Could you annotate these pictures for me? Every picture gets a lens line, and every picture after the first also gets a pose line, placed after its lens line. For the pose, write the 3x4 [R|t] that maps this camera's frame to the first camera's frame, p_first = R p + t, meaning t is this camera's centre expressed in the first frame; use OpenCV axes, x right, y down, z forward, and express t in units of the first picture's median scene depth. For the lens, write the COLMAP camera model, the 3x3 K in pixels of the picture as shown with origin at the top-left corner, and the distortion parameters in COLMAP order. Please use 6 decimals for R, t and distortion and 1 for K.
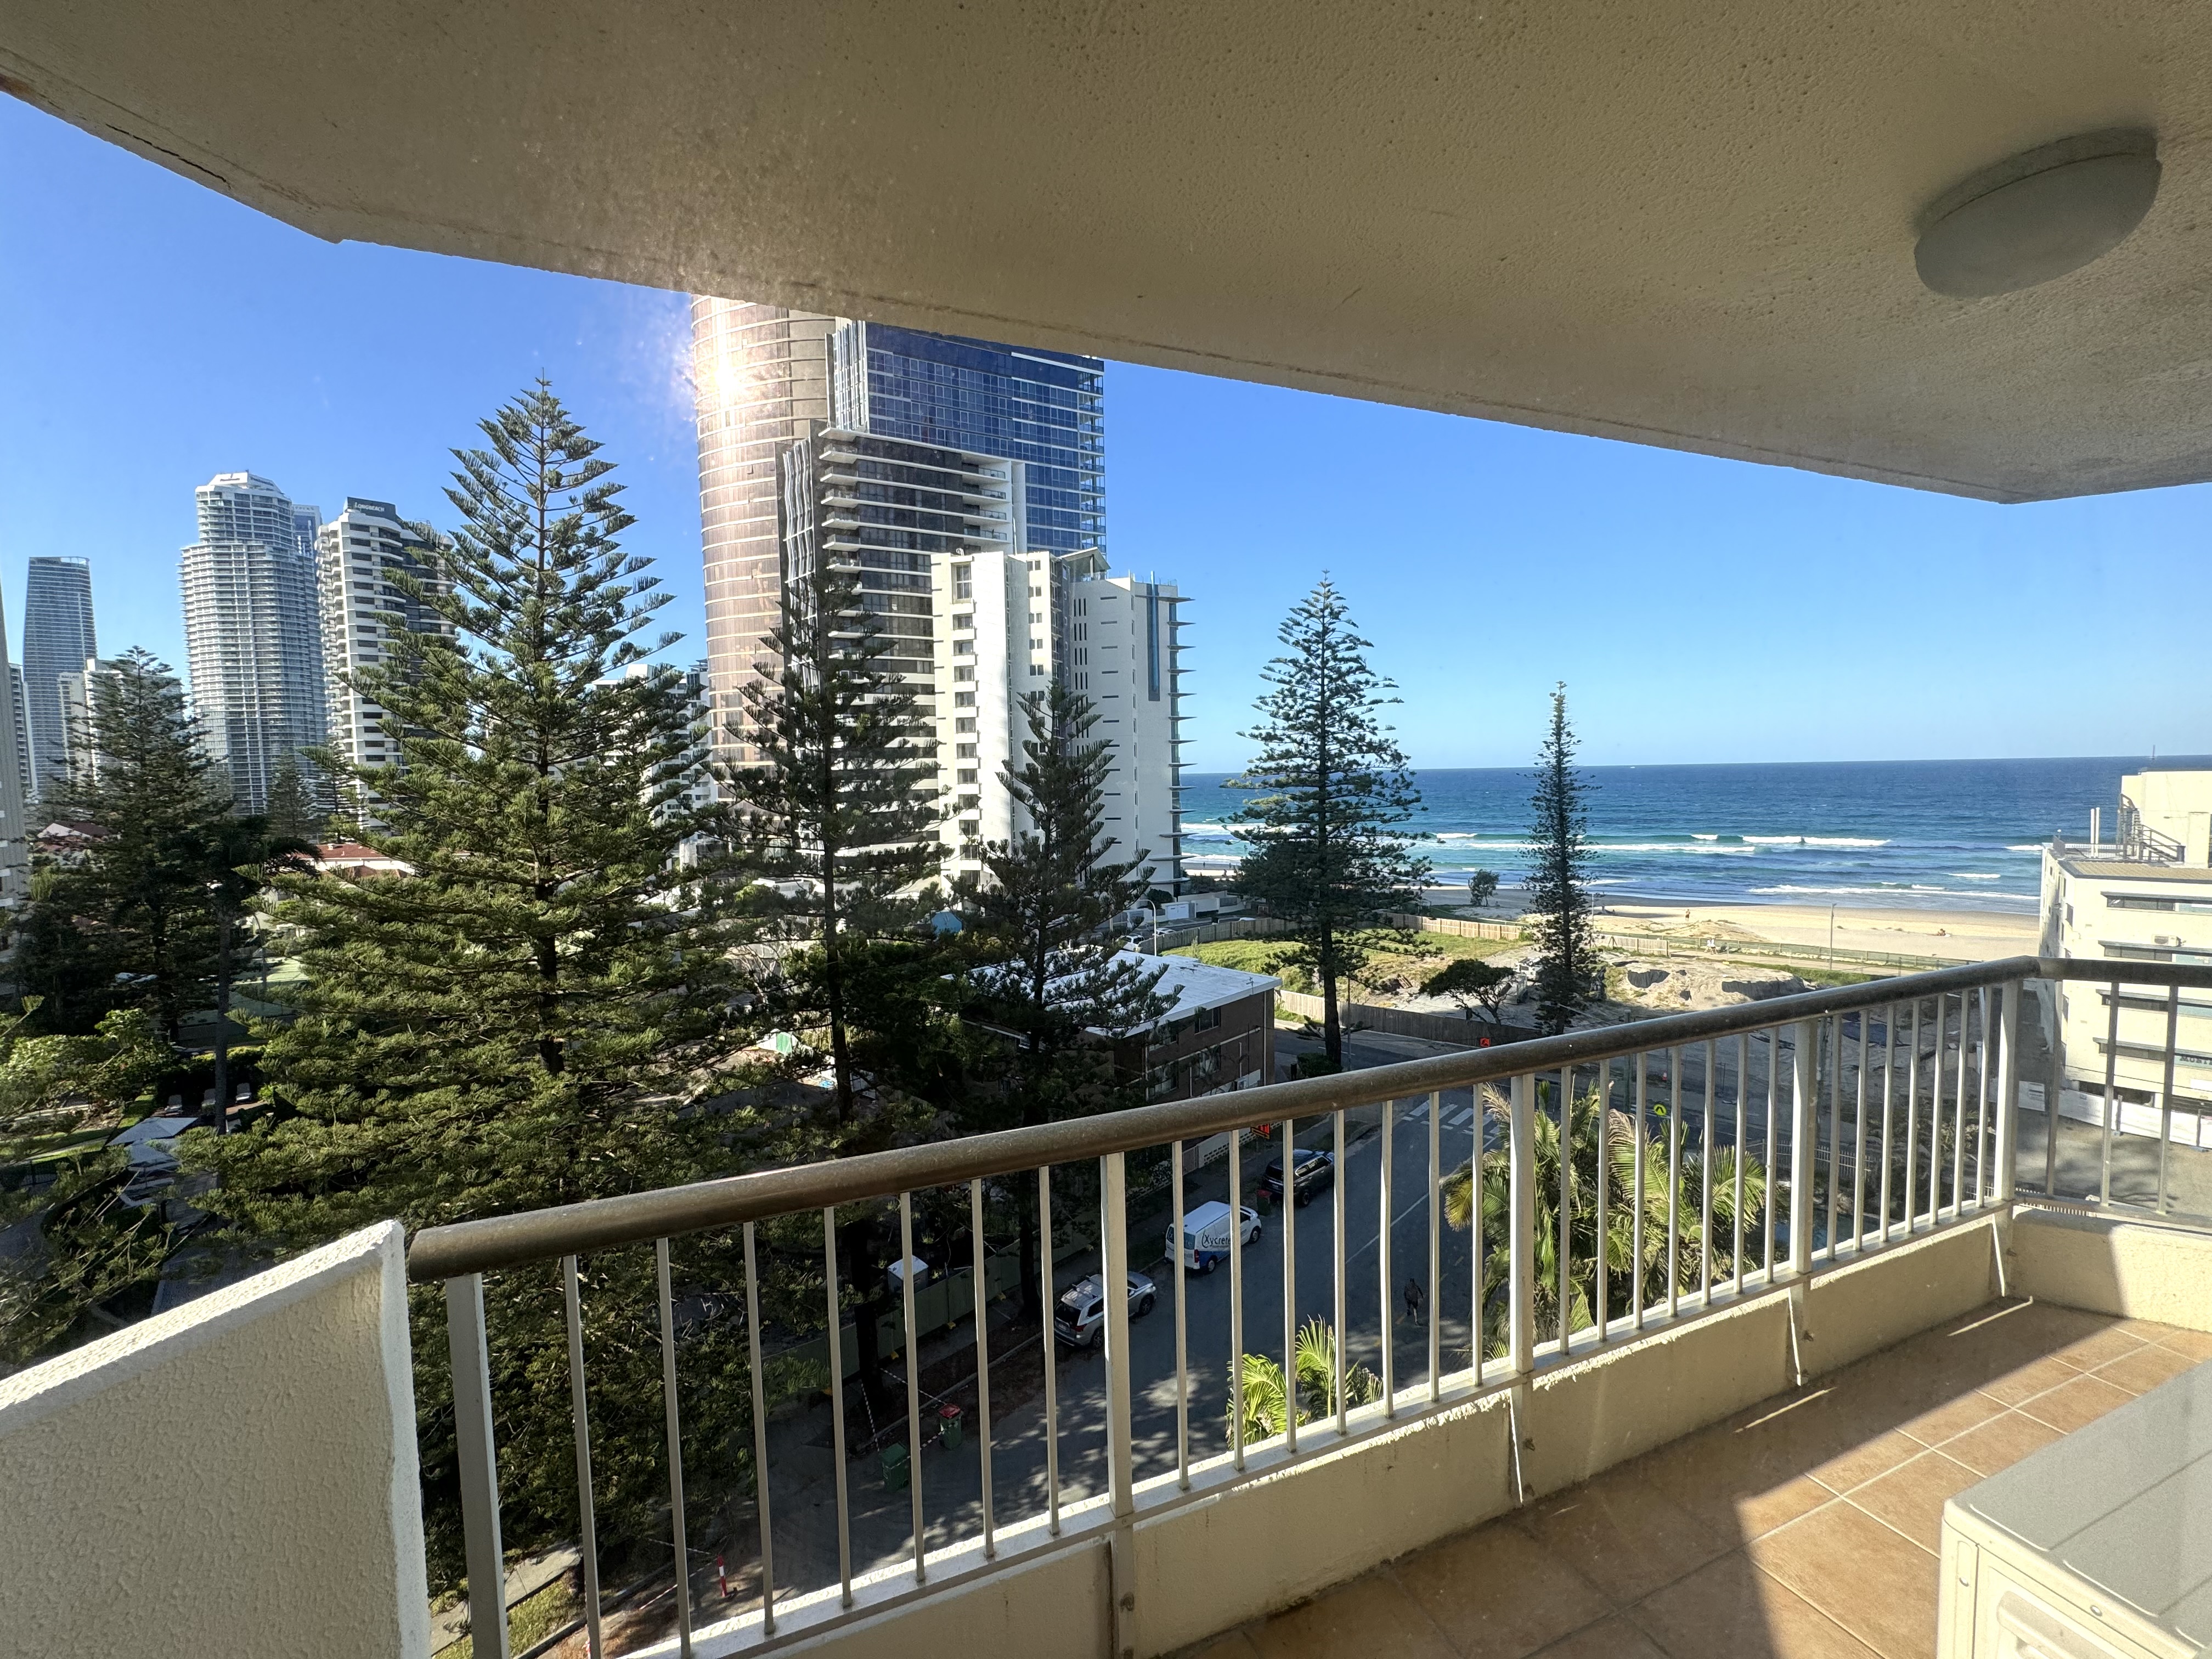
lens RADIAL K [[881.3, 0, 1106.0], [0, 881.3, 829.5], [0, 0, 1]] dist [-0.001217, -0.000102]
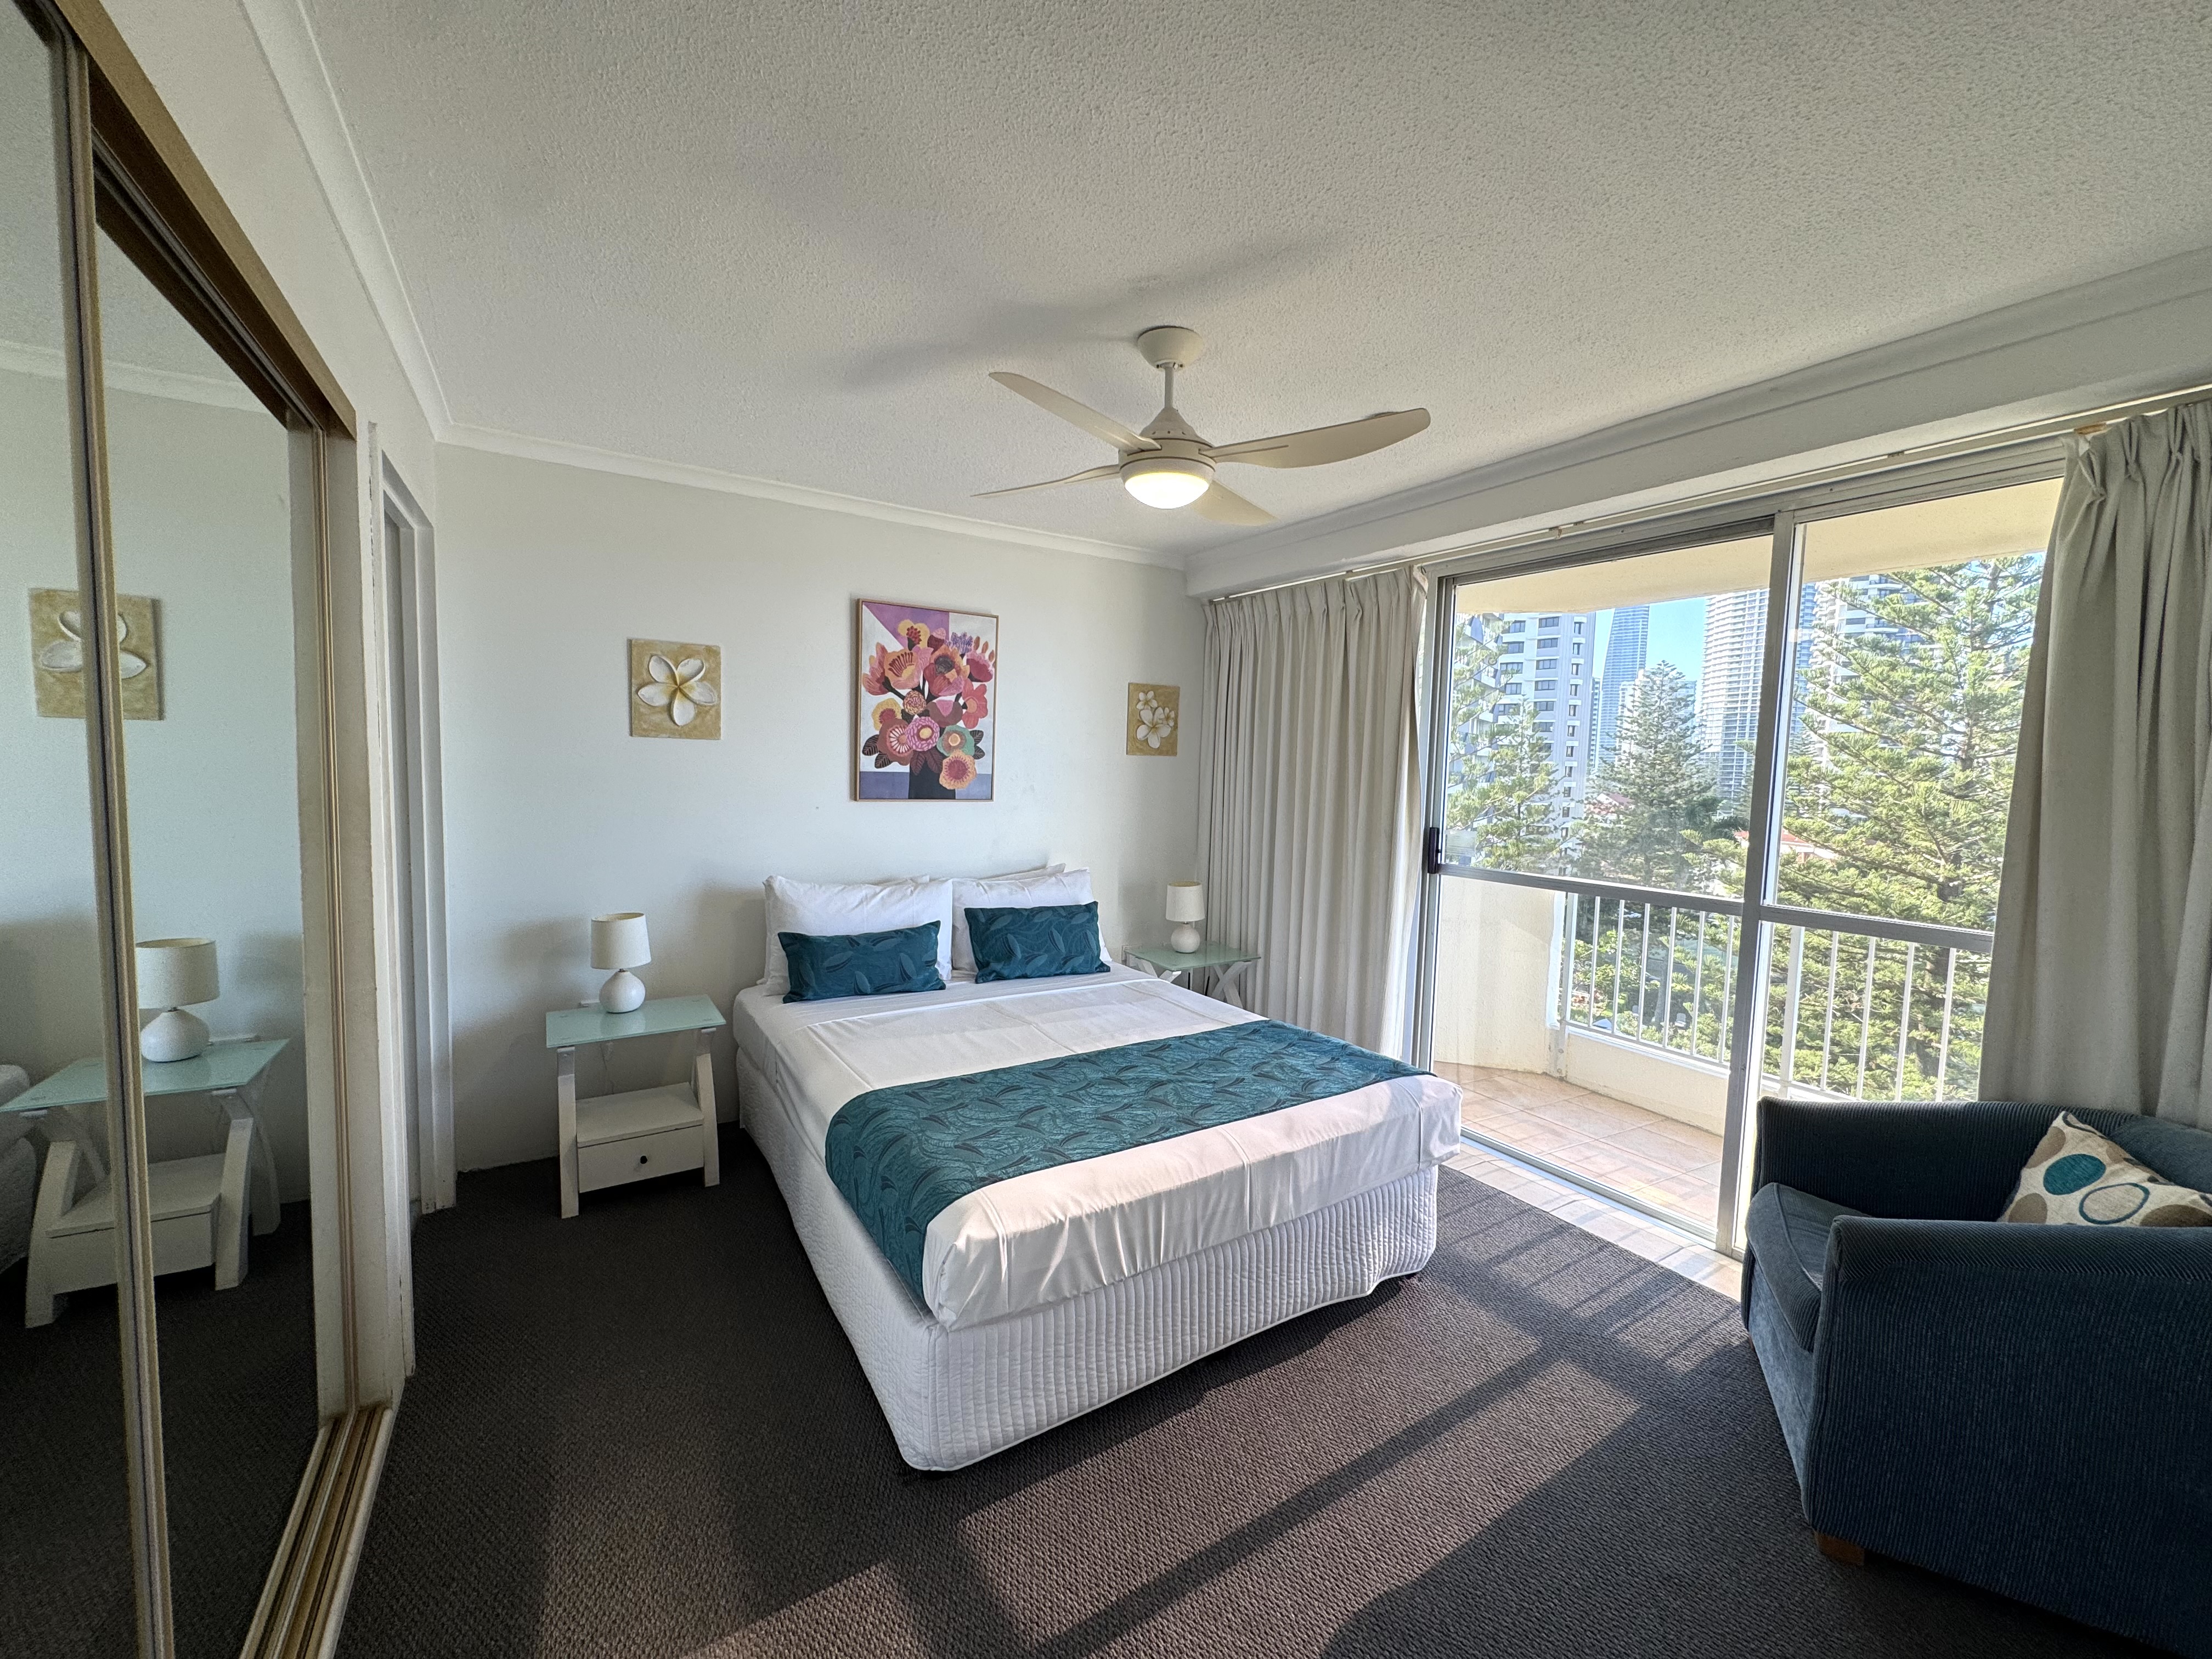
lens RADIAL K [[881.3, 0, 1106.0], [0, 881.3, 829.5], [0, 0, 1]] dist [-0.001217, -0.000102]
pose [[0.178159, 0.102147, -0.978686, 0.126473], [-0.092310, 0.991946, 0.086727, 0.005682], [0.979662, 0.074891, 0.186154, -0.079735]]
